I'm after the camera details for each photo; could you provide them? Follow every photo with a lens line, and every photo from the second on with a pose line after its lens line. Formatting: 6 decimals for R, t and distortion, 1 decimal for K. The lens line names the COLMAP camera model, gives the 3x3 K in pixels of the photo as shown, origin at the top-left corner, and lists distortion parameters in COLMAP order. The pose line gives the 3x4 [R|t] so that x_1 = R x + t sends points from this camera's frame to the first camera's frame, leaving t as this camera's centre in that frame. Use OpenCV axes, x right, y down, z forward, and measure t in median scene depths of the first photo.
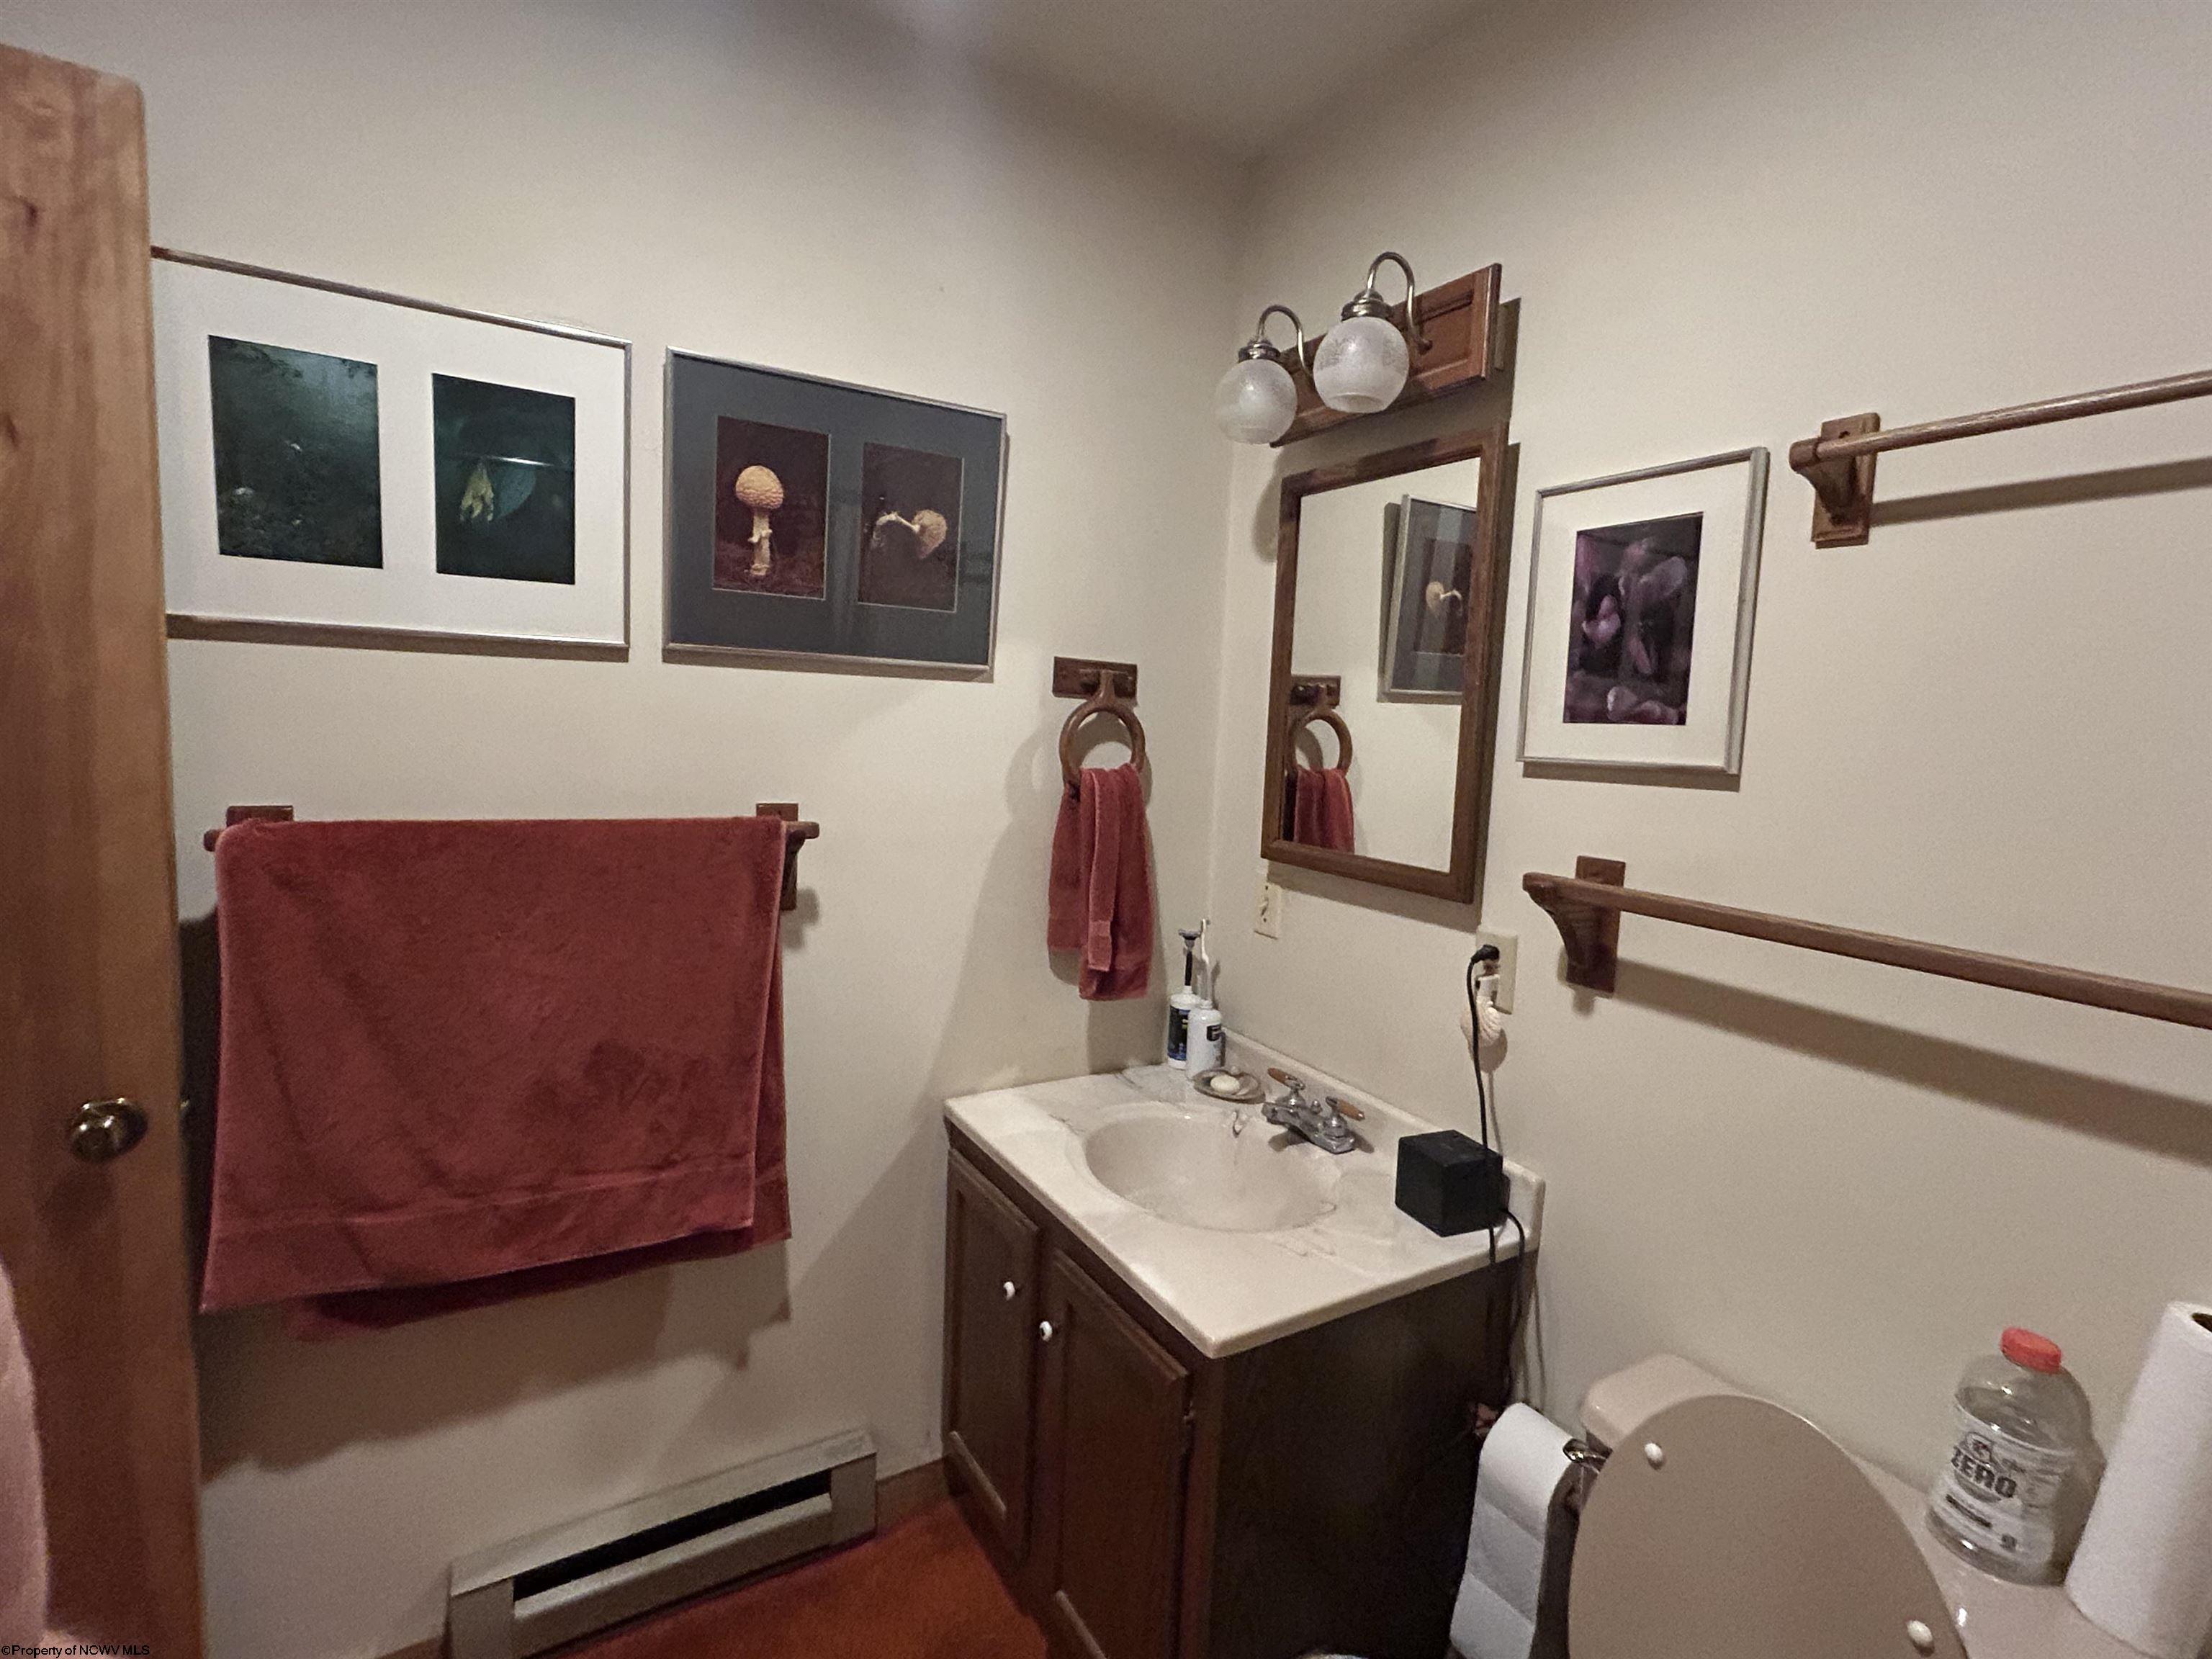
lens RADIAL K [[1046.7, 0, 1100.0], [0, 1046.7, 821.4], [0, 0, 1]] dist [-0.006384, -0.000657]
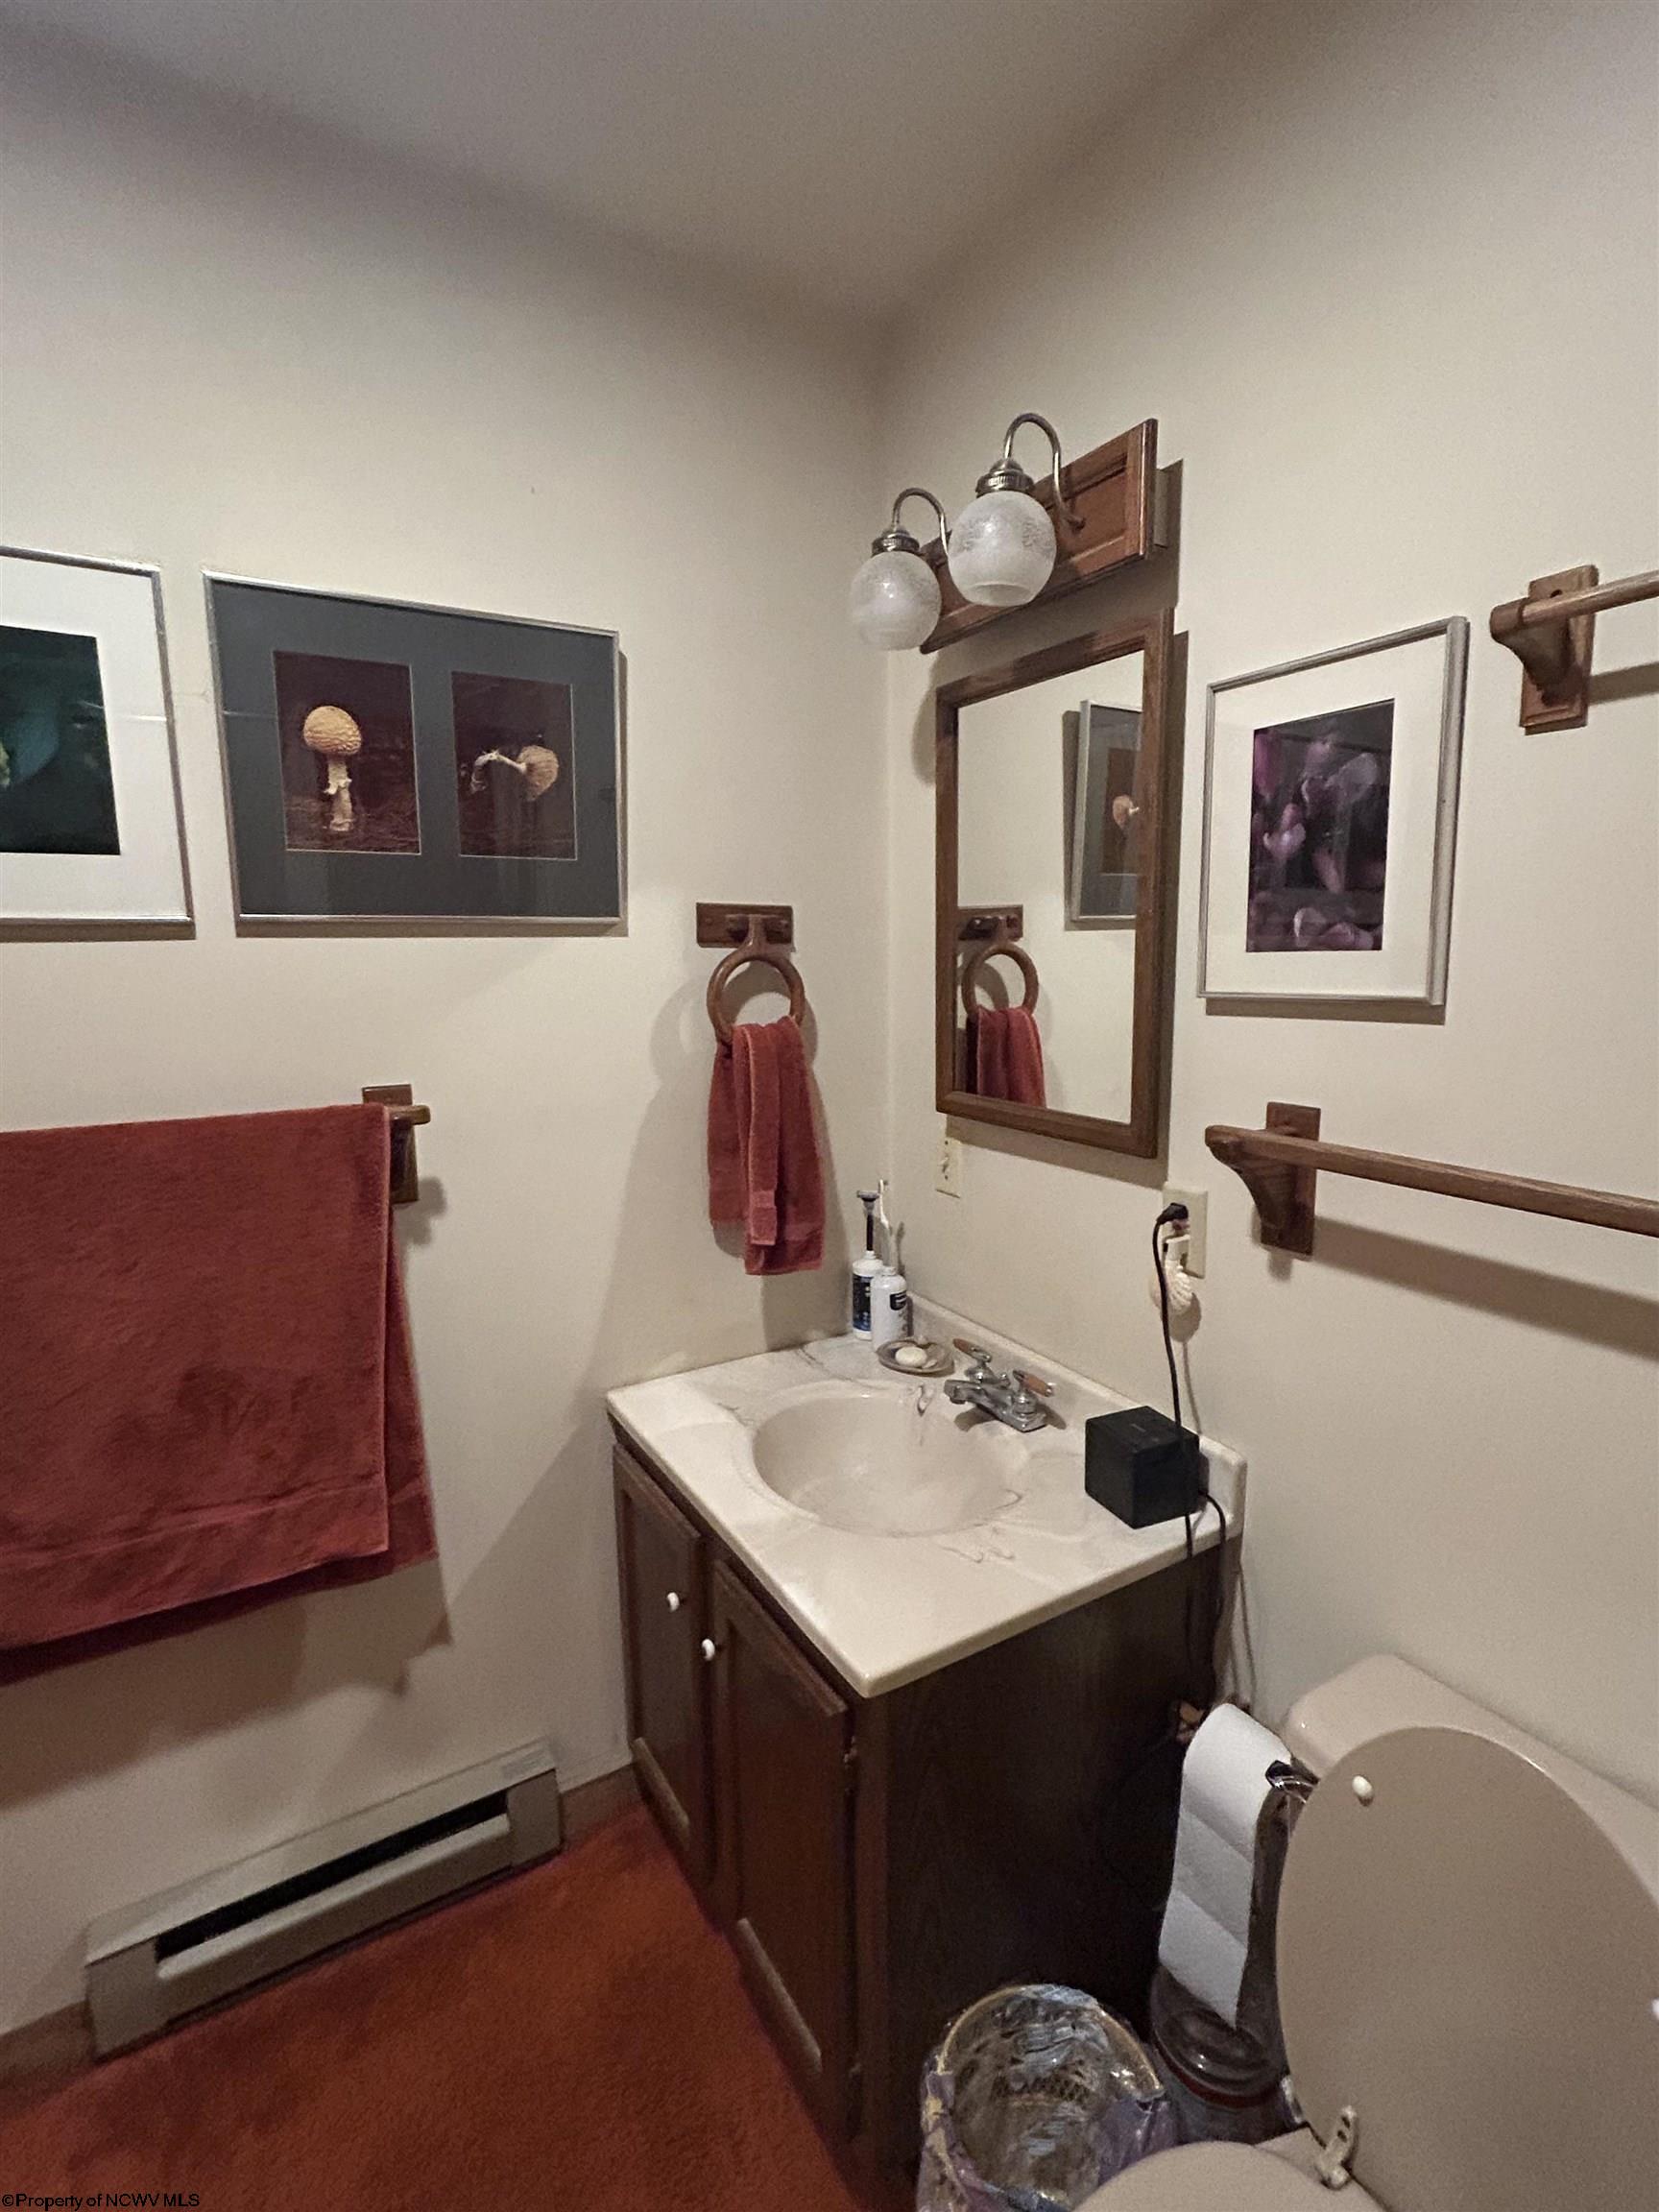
lens RADIAL K [[1046.7, 0, 838.5], [0, 1046.7, 1107.4], [0, 0, 1]] dist [-0.006384, -0.000657]
pose [[0.998476, -0.055109, 0.002852, 0.083837], [0.054891, 0.997186, 0.051066, -0.025827], [-0.005658, -0.050832, 0.998691, 0.107901]]
